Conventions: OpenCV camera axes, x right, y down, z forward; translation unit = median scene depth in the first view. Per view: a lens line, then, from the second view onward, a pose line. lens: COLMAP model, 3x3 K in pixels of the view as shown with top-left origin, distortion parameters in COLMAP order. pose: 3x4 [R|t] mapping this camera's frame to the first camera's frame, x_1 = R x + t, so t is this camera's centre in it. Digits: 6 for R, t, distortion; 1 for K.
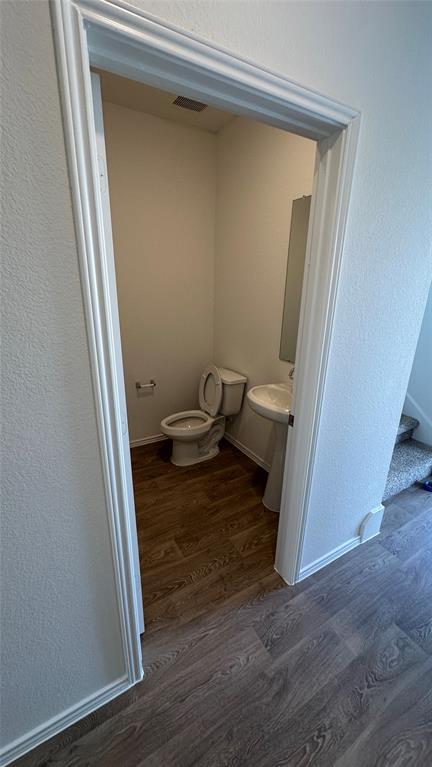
lens RADIAL K [[301.8, 0, 213.3], [0, 301.8, 409.2], [0, 0, 1]] dist [-0.000598, 0.000471]
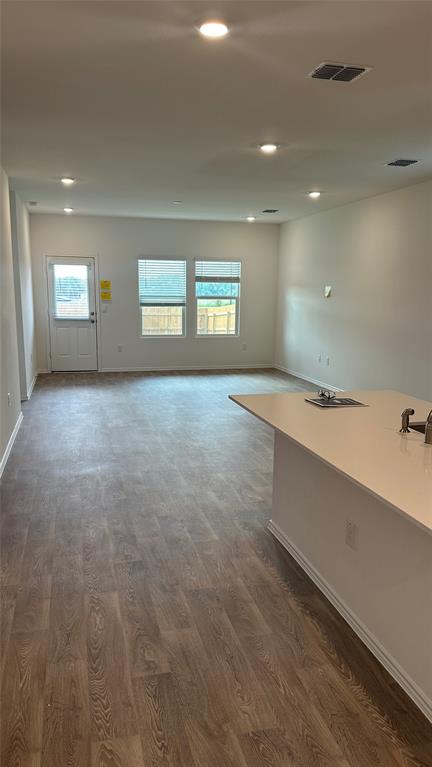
lens RADIAL K [[562.7, 0, 218.4], [0, 562.7, 390.5], [0, 0, 1]] dist [0.048869, -0.073184]
pose [[-0.277463, 0.151215, -0.948761, 1.616372], [-0.397699, 0.880874, 0.256702, -0.388479], [0.874557, 0.448547, -0.184272, 0.860860]]
